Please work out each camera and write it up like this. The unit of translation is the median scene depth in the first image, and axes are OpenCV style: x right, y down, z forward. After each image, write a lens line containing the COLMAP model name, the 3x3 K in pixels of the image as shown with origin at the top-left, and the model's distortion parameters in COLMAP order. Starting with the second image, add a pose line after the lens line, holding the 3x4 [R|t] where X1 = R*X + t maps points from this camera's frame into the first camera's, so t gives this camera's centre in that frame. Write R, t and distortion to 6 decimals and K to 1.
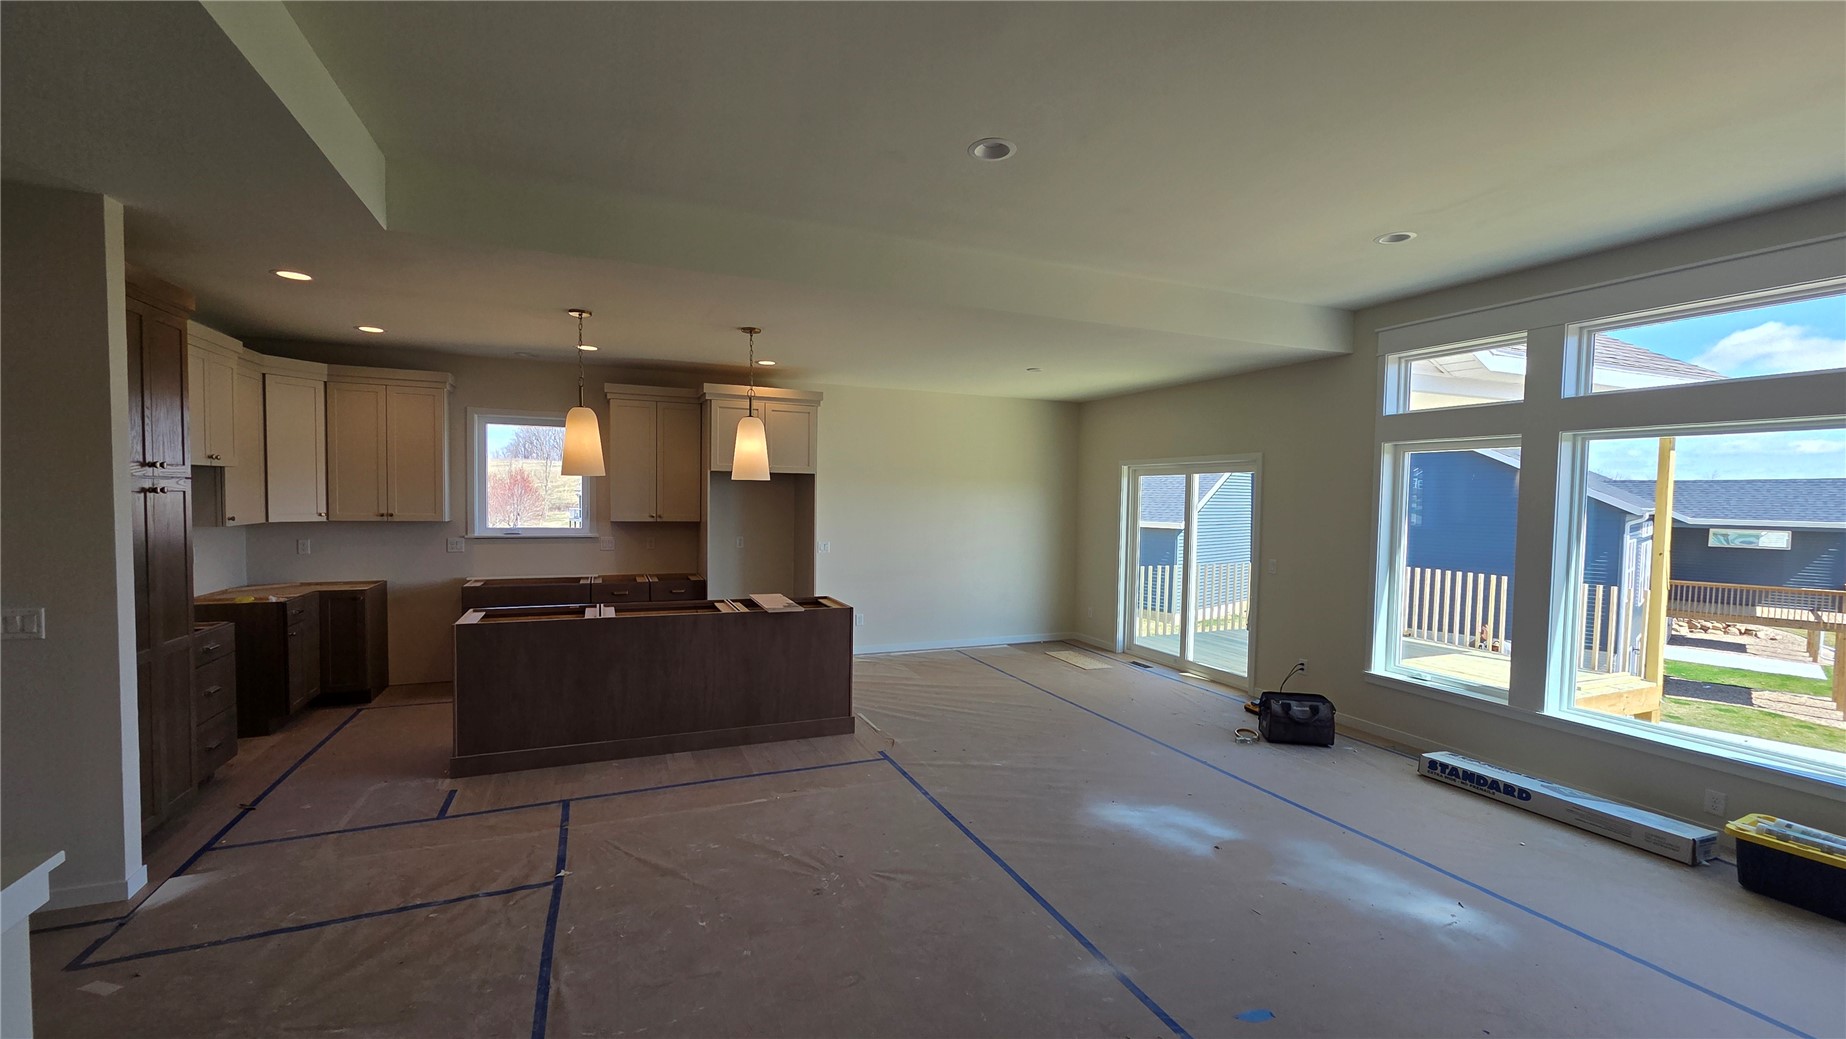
lens RADIAL K [[753.0, 0, 925.1], [0, 753.0, 526.9], [0, 0, 1]] dist [-0.000654, -0.000093]
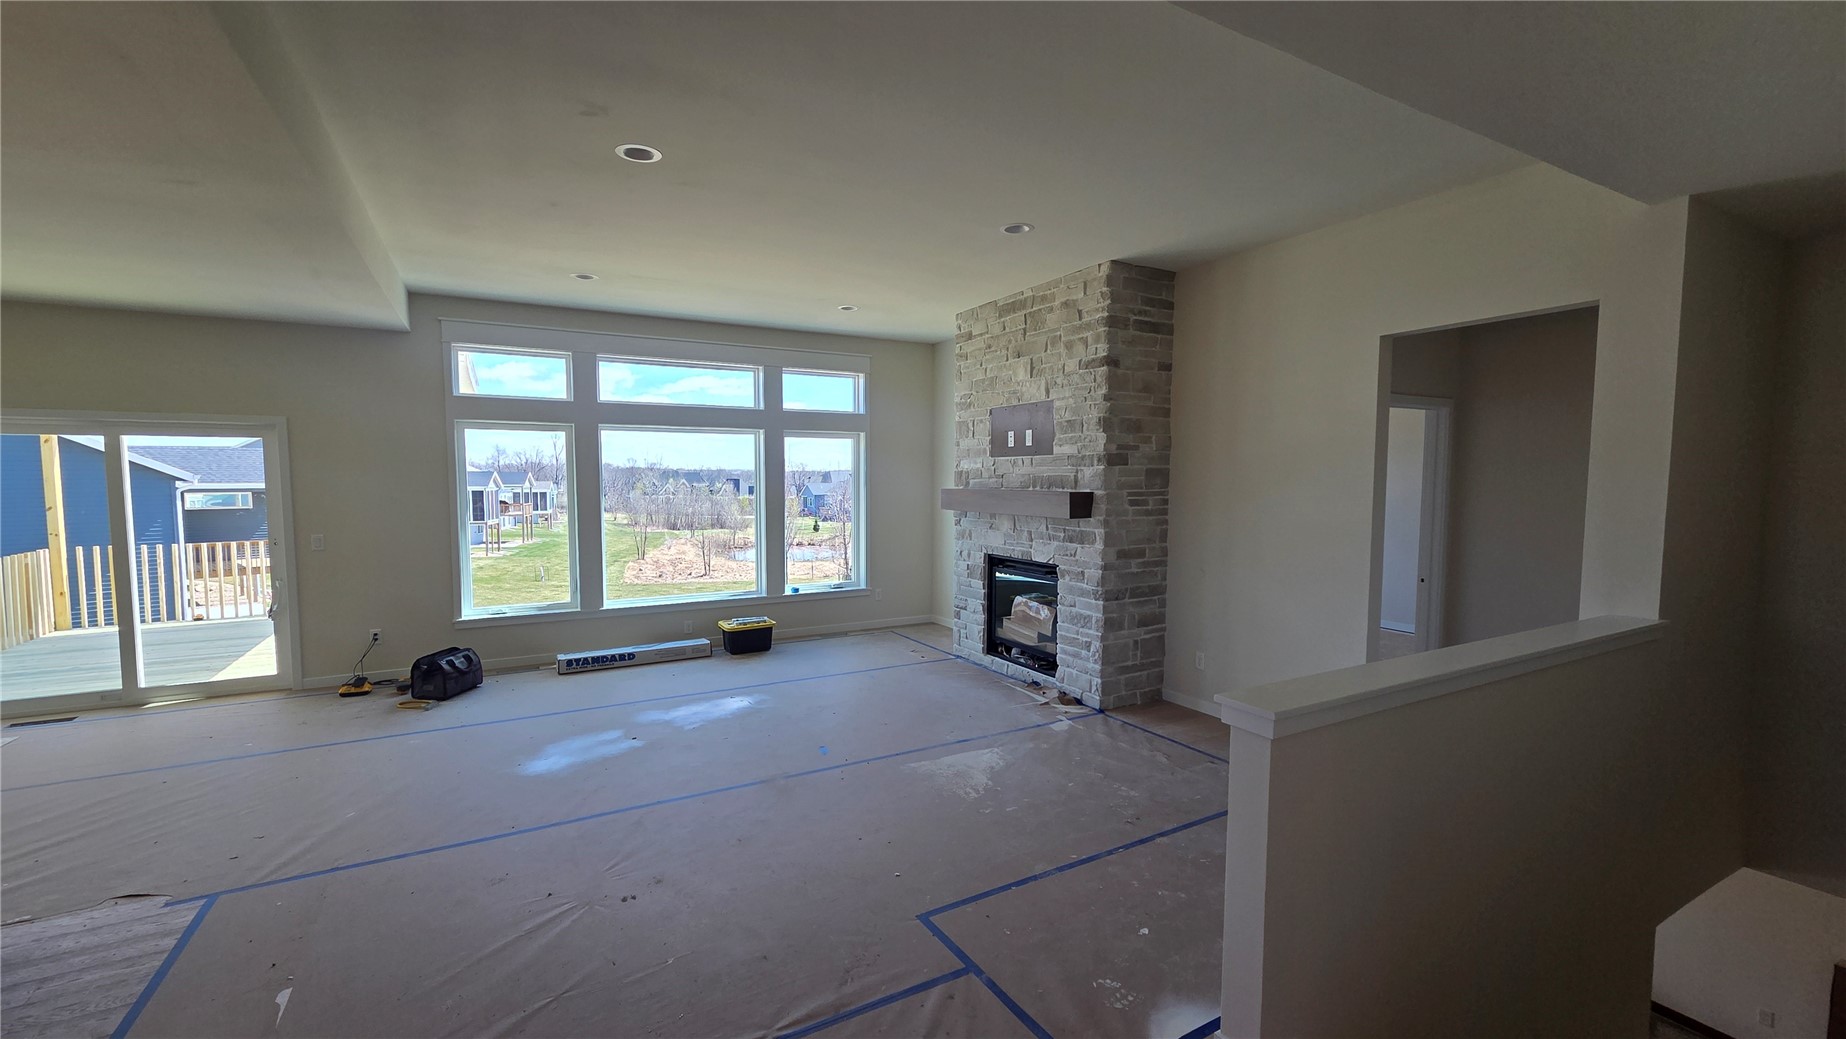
lens RADIAL K [[753.0, 0, 925.1], [0, 753.0, 526.9], [0, 0, 1]] dist [-0.000654, -0.000093]
pose [[-0.099767, -0.088664, 0.991053, -0.714344], [0.041000, 0.994810, 0.093128, -0.031643], [-0.994166, 0.049924, -0.095614, 0.465240]]
